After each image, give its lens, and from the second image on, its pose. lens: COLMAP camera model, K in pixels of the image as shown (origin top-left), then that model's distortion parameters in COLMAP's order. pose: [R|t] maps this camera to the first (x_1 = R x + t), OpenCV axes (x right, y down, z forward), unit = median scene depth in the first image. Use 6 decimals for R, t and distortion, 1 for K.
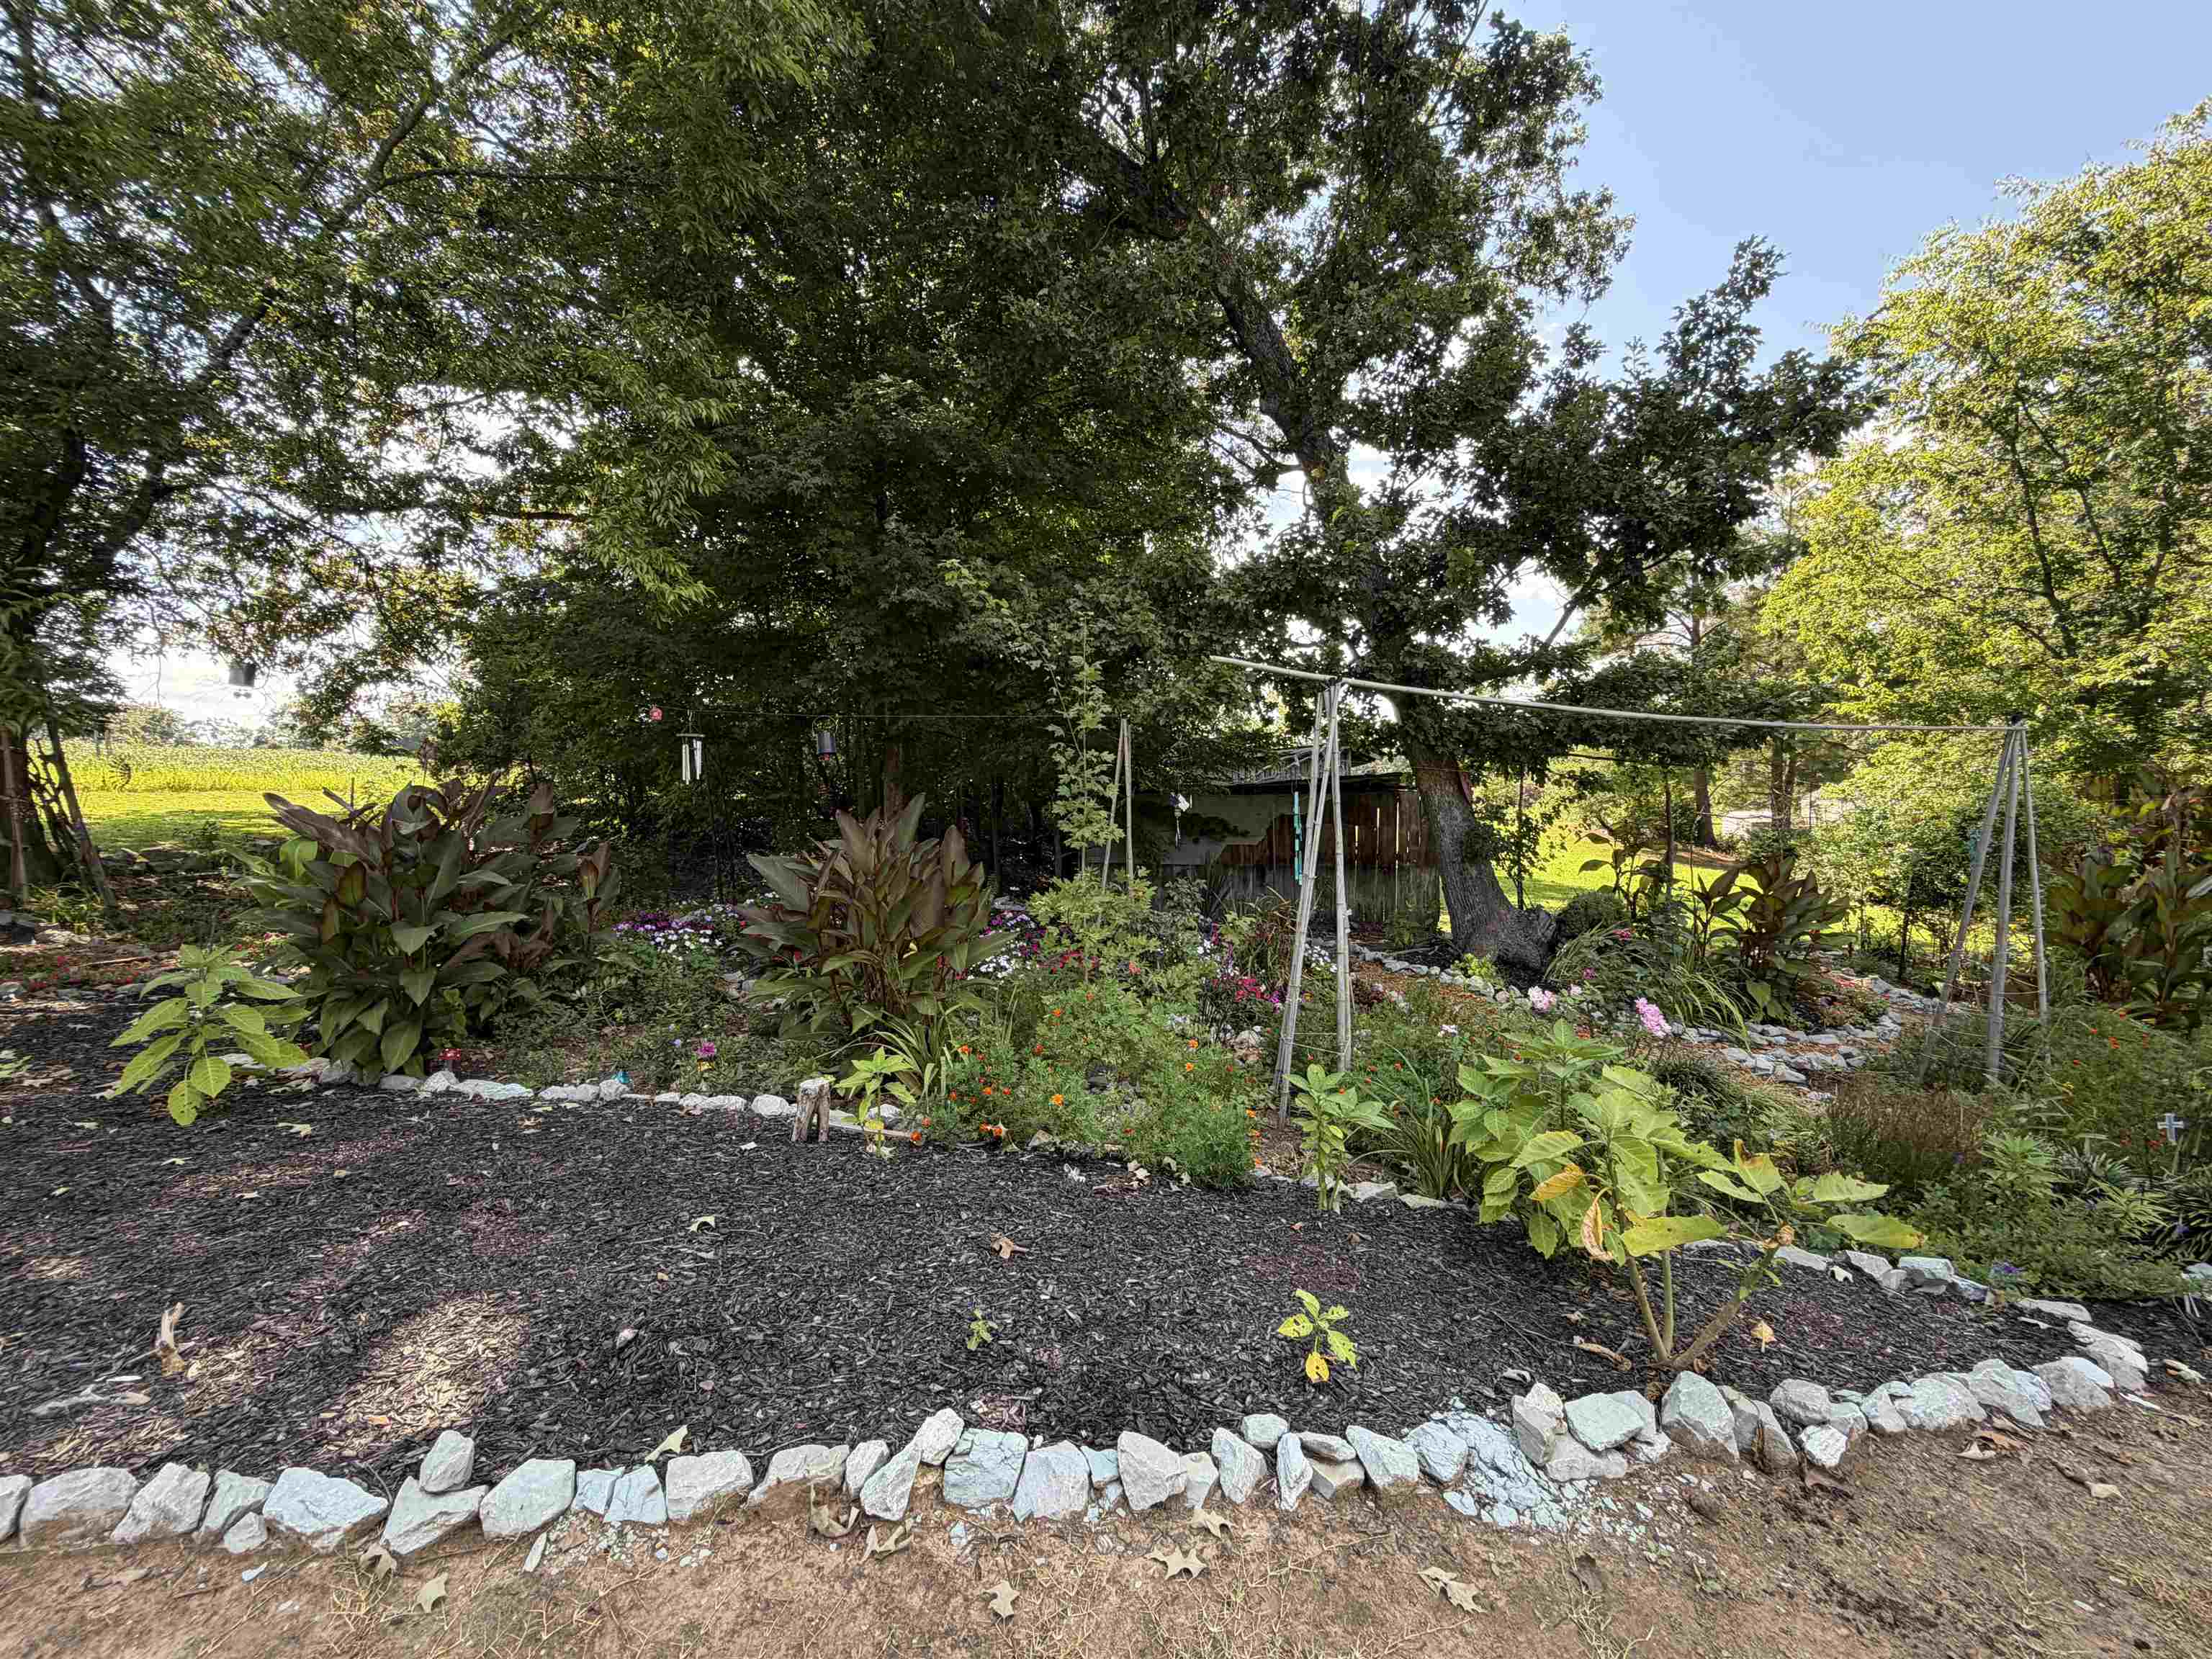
lens RADIAL K [[882.5, 0, 1103.2], [0, 882.5, 827.4], [0, 0, 1]] dist [-0.002092, 0.001299]
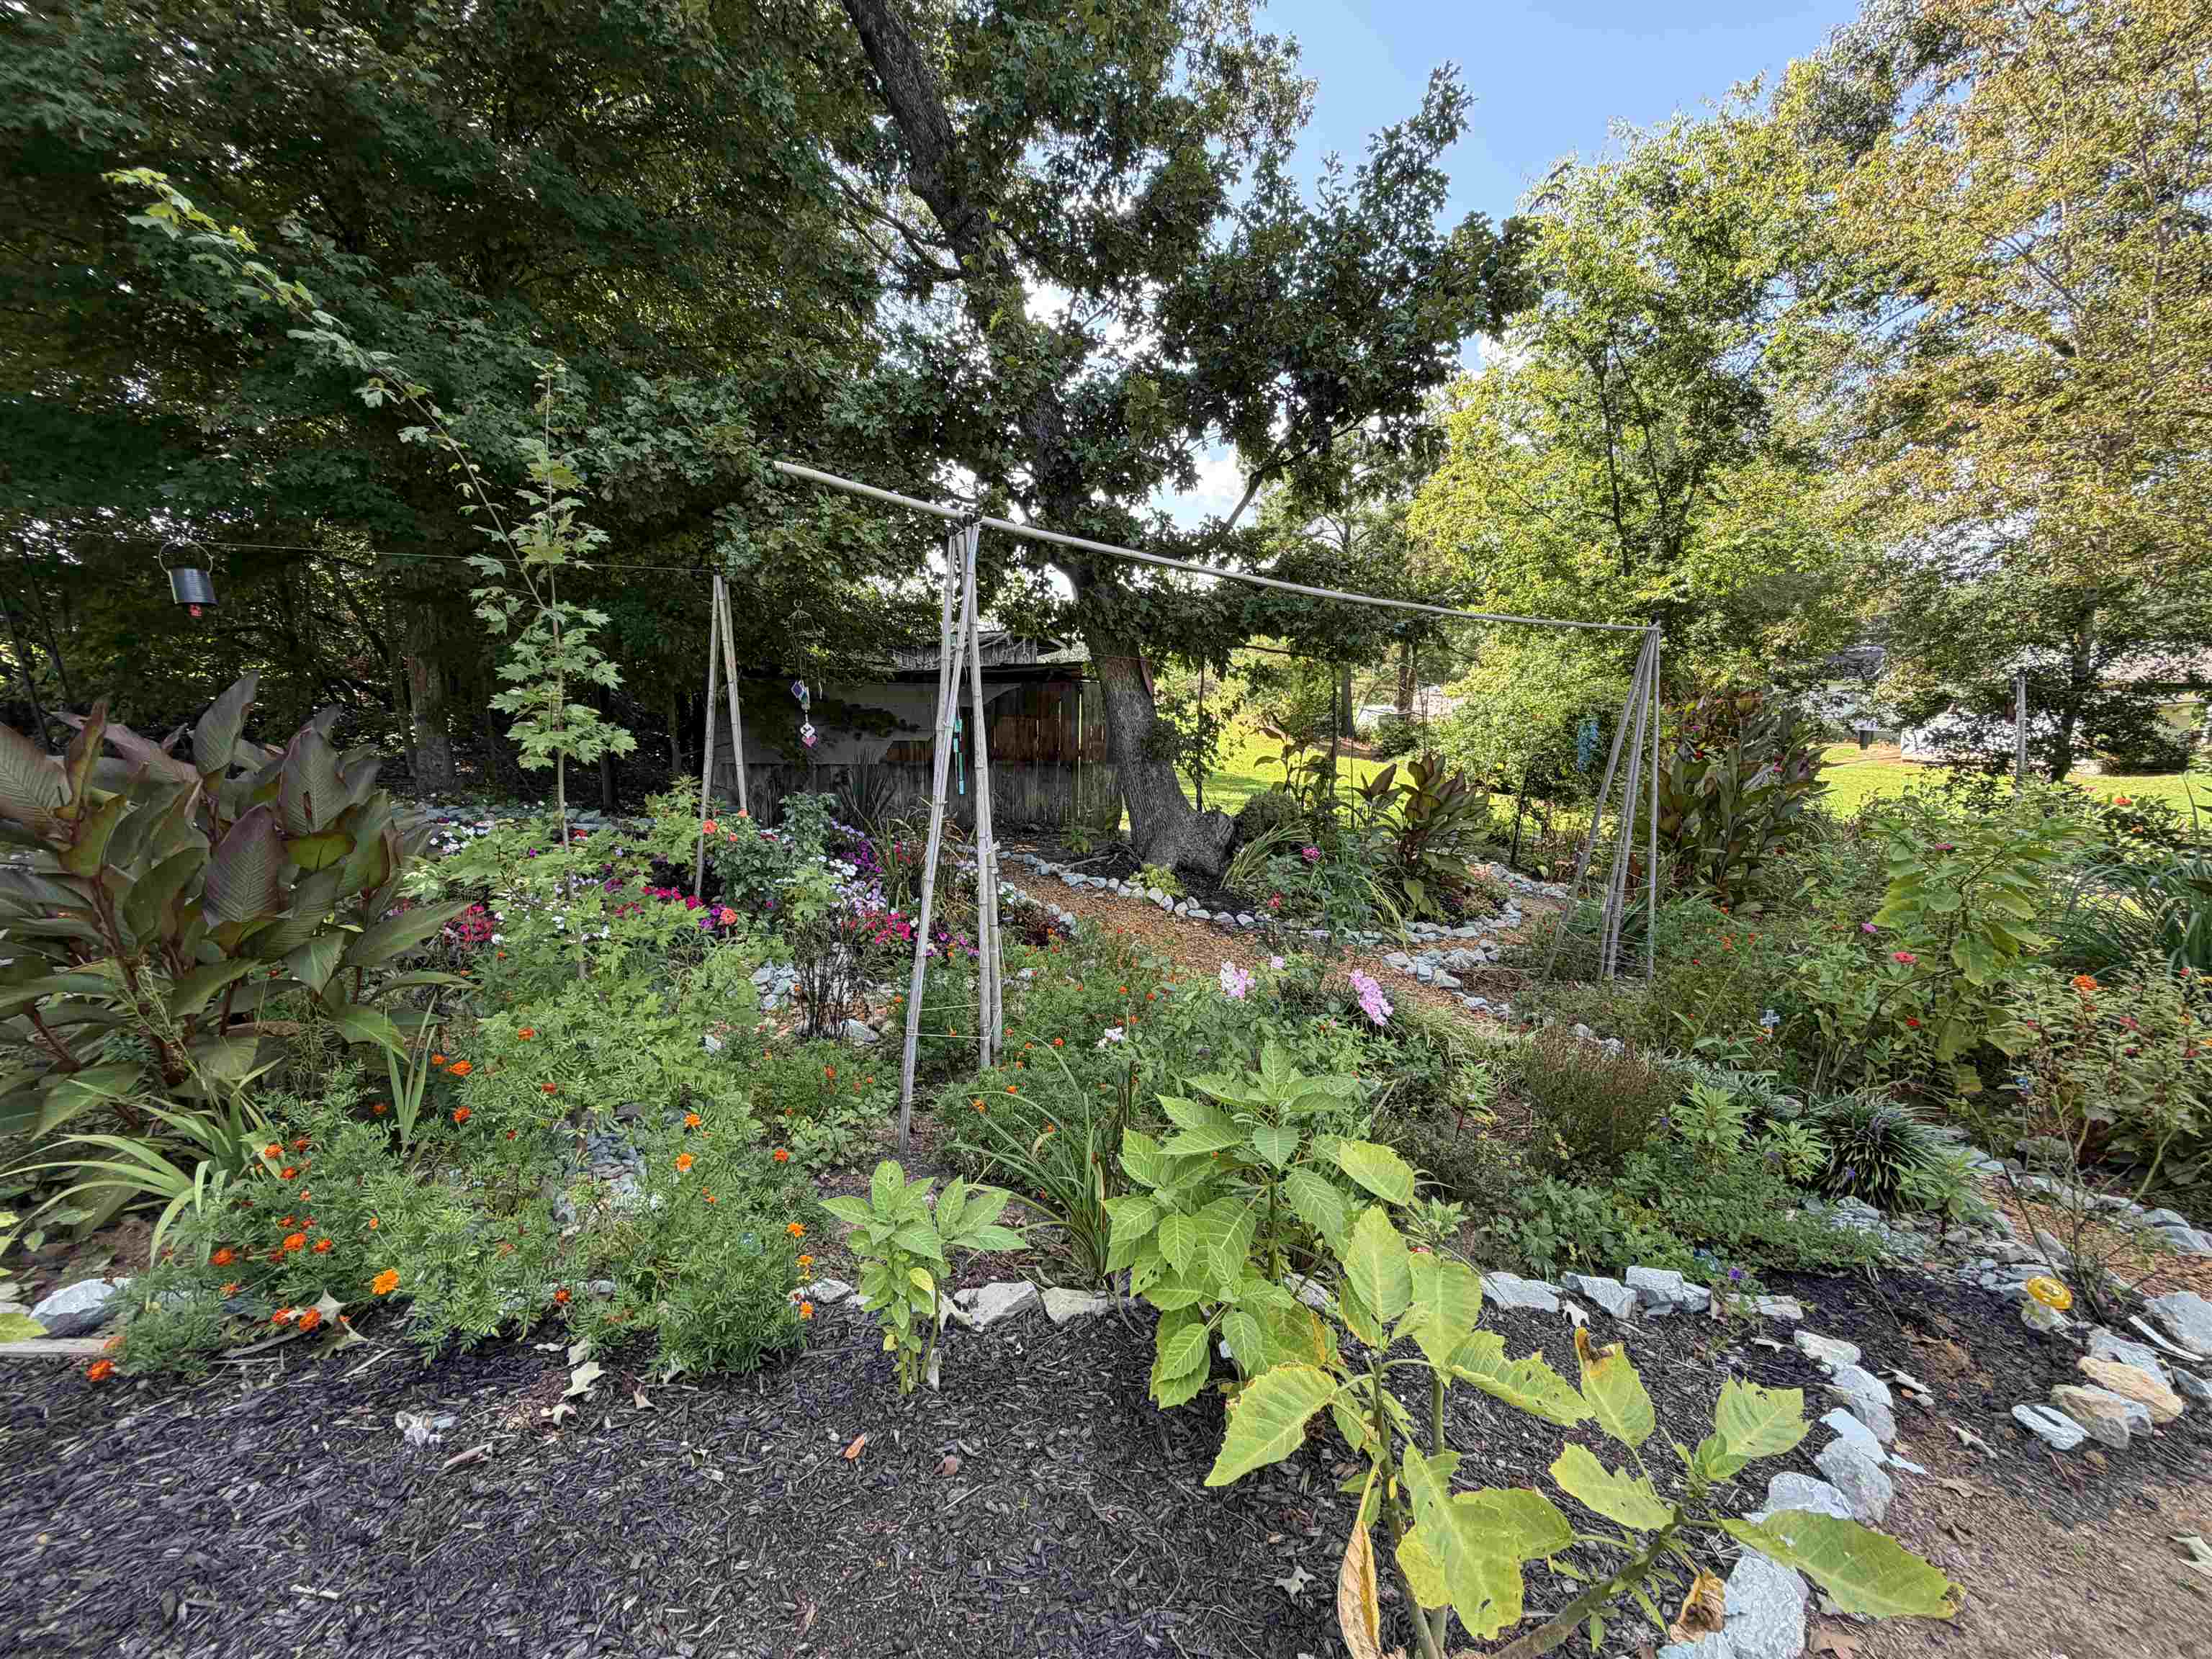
lens RADIAL K [[882.5, 0, 1106.5], [0, 882.5, 831.1], [0, 0, 1]] dist [-0.002092, 0.001299]
pose [[0.942198, -0.038986, 0.332782, 0.063665], [-0.004056, 0.991808, 0.127674, -0.005862], [-0.335033, -0.121644, 0.934321, 0.147085]]
